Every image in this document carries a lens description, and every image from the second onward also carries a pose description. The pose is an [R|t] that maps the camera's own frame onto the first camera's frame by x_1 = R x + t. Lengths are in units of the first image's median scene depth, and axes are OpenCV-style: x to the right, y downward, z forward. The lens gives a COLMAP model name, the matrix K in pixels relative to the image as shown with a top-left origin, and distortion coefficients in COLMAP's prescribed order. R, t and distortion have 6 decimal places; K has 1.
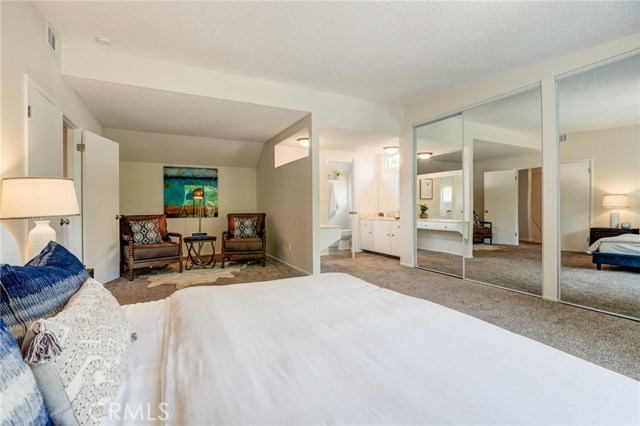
lens RADIAL K [[291.3, 0, 315.4], [0, 291.3, 212.1], [0, 0, 1]] dist [-0.008498, 0.000811]
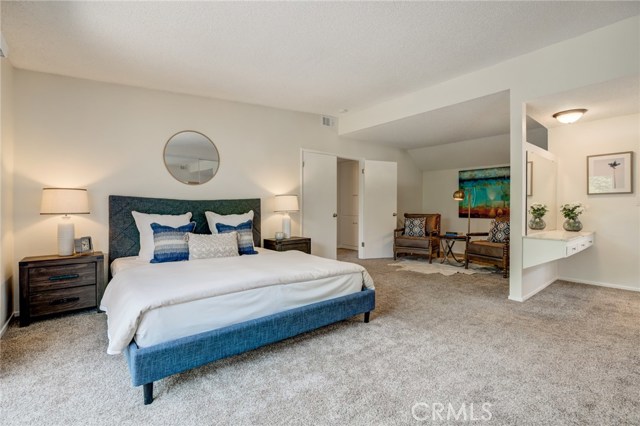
lens RADIAL K [[291.3, 0, 316.8], [0, 291.3, 208.4], [0, 0, 1]] dist [-0.008498, 0.000811]
pose [[0.227592, 0.009422, -0.973711, 0.420156], [-0.024476, 0.999693, 0.003952, -0.005860], [0.973449, 0.022933, 0.227753, 0.211487]]
